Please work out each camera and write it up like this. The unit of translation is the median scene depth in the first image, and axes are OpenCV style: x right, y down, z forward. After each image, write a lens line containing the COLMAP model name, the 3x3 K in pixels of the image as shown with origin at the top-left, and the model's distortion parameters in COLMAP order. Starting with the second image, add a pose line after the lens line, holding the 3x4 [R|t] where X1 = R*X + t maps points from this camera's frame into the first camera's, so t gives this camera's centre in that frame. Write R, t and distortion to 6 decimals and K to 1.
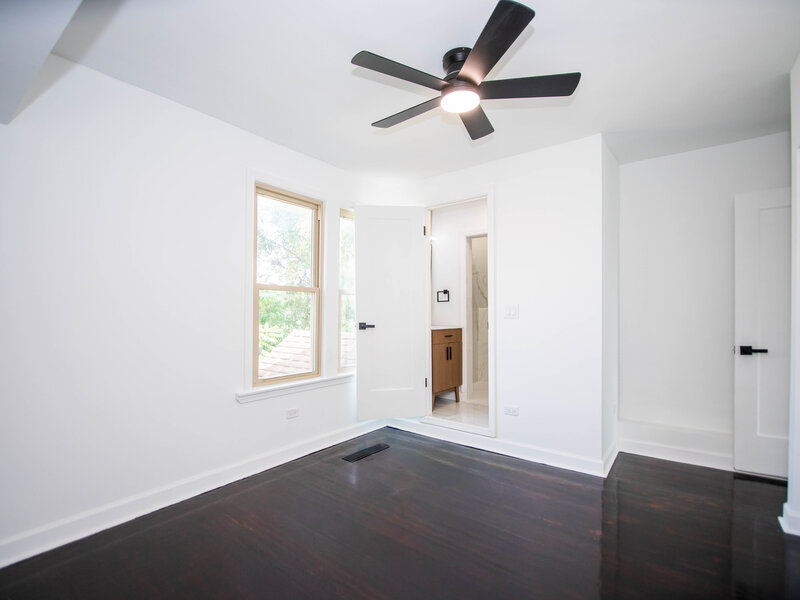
lens RADIAL K [[385.4, 0, 399.9], [0, 385.4, 321.8], [0, 0, 1]] dist [0.021473, -0.000040]
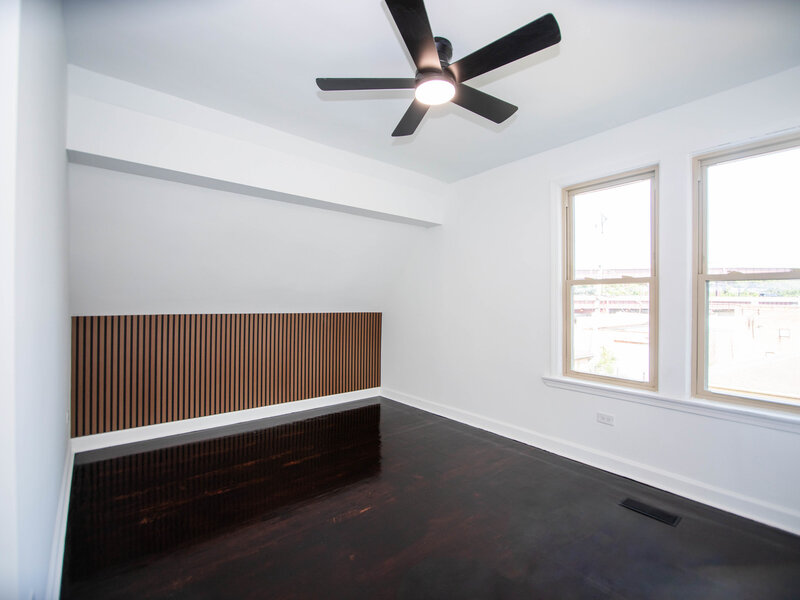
lens RADIAL K [[374.4, 0, 401.0], [0, 374.4, 302.9], [0, 0, 1]] dist [0.021383, 0.000121]
pose [[-0.223420, 0.010016, -0.974671, 0.744168], [-0.016787, 0.999759, 0.014122, -0.042755], [0.974578, 0.019517, -0.223199, 0.783455]]
